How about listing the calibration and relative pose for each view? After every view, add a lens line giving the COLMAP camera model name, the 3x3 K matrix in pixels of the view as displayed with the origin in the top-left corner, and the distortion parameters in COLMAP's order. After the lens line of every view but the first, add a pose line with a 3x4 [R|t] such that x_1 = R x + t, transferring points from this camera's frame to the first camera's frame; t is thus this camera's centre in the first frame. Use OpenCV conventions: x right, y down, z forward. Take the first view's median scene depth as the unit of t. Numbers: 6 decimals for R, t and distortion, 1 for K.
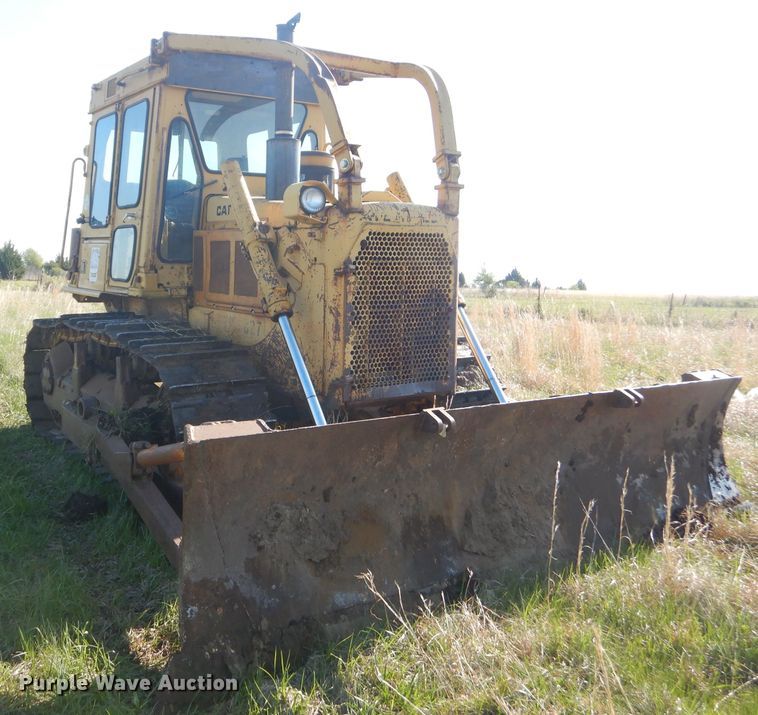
lens RADIAL K [[772.0, 0, 247.6], [0, 772.0, 317.0], [0, 0, 1]] dist [0.004130, 0.020359]
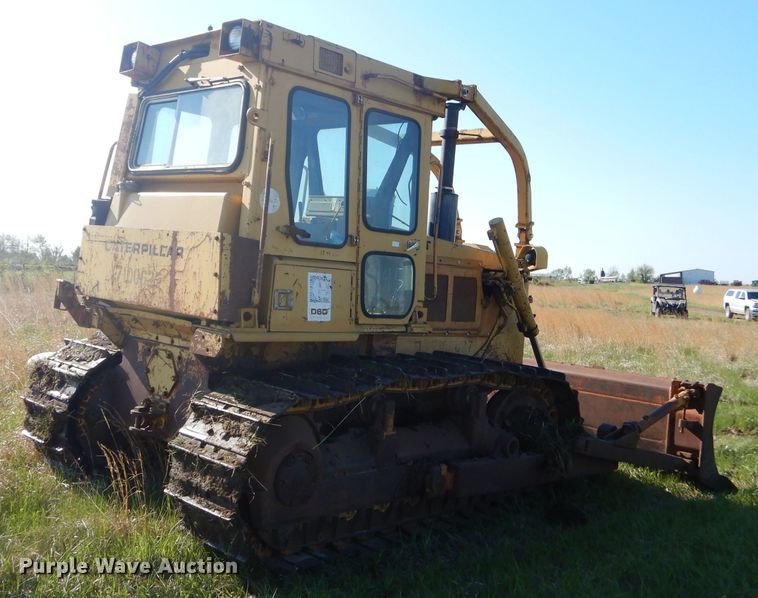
lens RADIAL K [[827.4, 0, 355.3], [0, 827.4, 251.6], [0, 0, 1]] dist [0.001653, -0.000092]
pose [[-0.267531, -0.016128, 0.963414, -1.411491], [-0.008013, 0.999863, 0.014513, -0.180645], [-0.963516, -0.003837, -0.267624, 1.756165]]
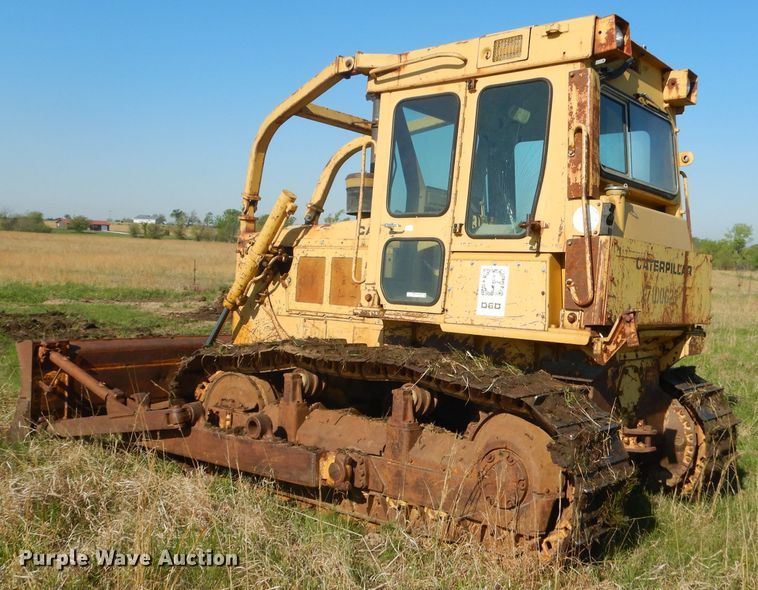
lens RADIAL K [[776.5, 0, 414.9], [0, 776.5, 272.4], [0, 0, 1]] dist [-0.005777, -0.008080]
pose [[-0.928717, -0.062276, -0.365521, 0.522276], [-0.088849, 0.994452, 0.056317, -0.188203], [0.359986, 0.084779, -0.929098, 2.617382]]
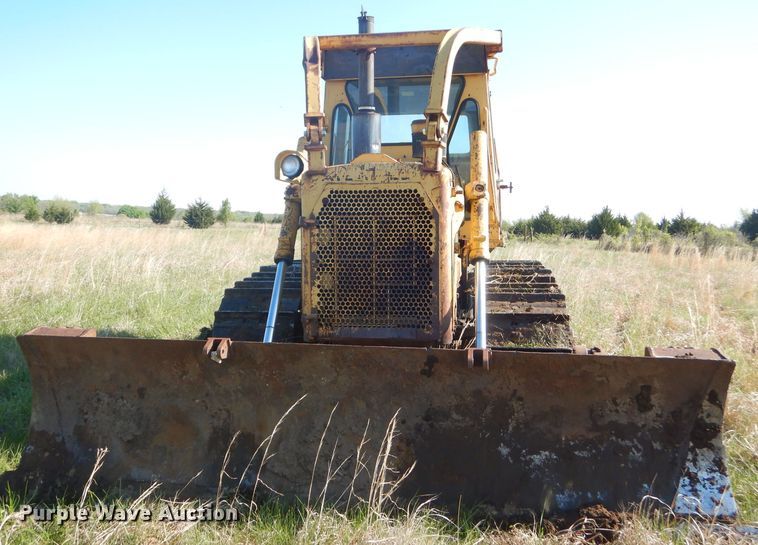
lens RADIAL K [[652.8, 0, 362.1], [0, 652.8, 269.2], [0, 0, 1]] dist [0.007874, 0.008927]
pose [[0.767629, 0.037224, -0.639813, 0.803259], [-0.040623, 0.999130, 0.009391, -0.004485], [0.639606, 0.018782, 0.768473, 0.280166]]
